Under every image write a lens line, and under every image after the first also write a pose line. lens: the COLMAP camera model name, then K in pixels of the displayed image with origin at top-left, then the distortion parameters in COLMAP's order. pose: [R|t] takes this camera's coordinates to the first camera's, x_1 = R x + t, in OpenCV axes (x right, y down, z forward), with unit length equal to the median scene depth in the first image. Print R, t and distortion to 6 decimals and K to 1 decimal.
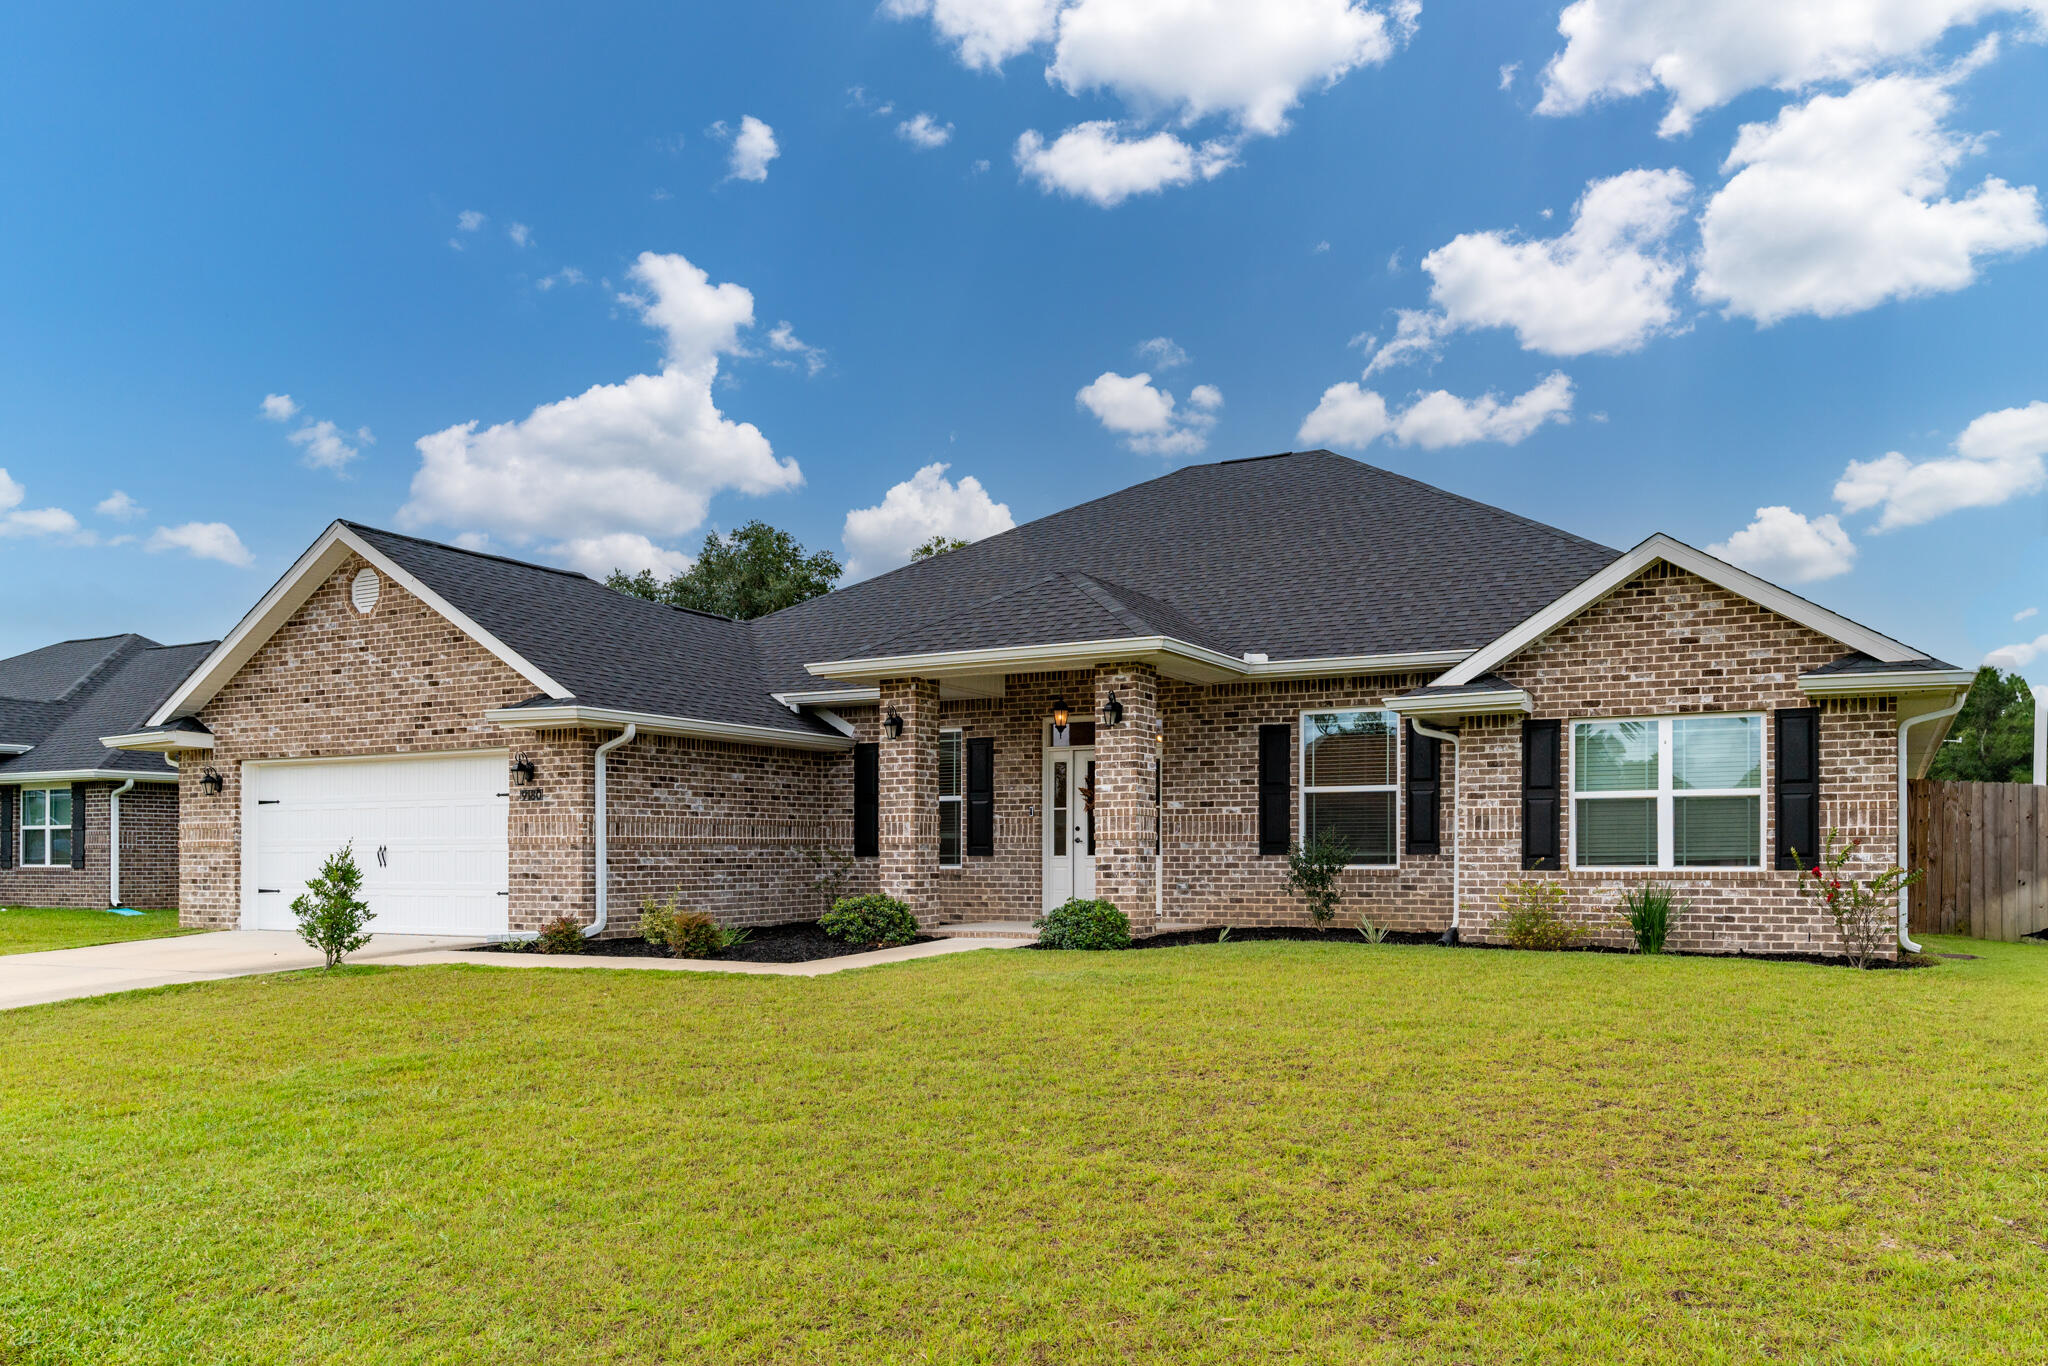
lens RADIAL K [[1228.6, 0, 1033.2], [0, 1228.6, 693.7], [0, 0, 1]] dist [-0.000740, 0.000170]
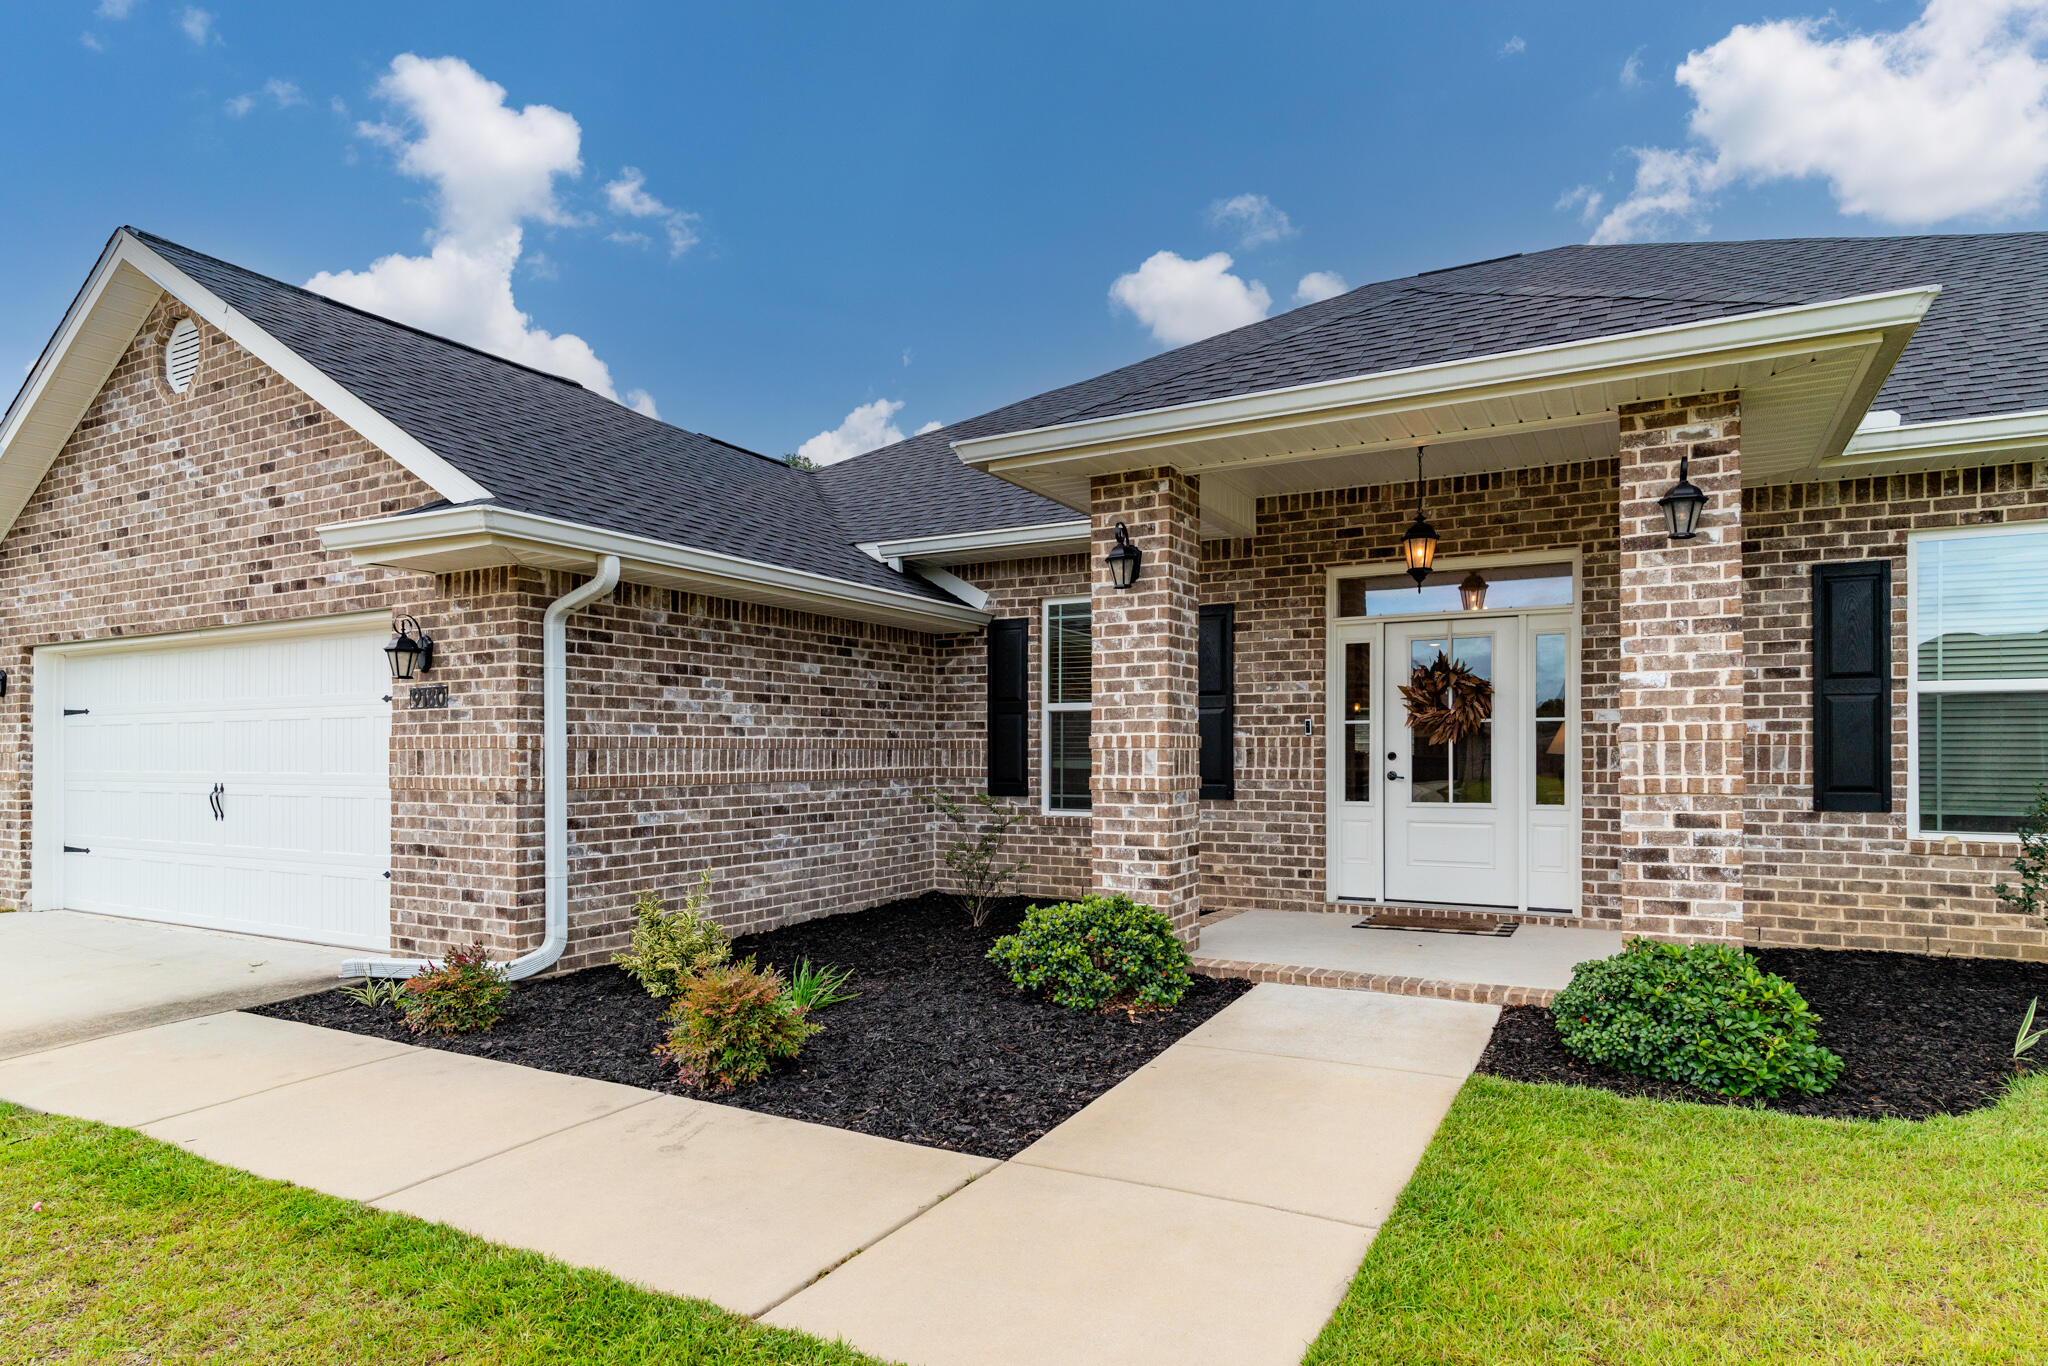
lens RADIAL K [[986.2, 0, 1023.1], [0, 986.2, 628.2], [0, 0, 1]] dist [0.002214, 0.000833]
pose [[0.999957, 0.000323, 0.009267, -0.155411], [-0.000351, 0.999995, 0.003093, 0.050899], [-0.009266, -0.003097, 0.999952, 0.570215]]
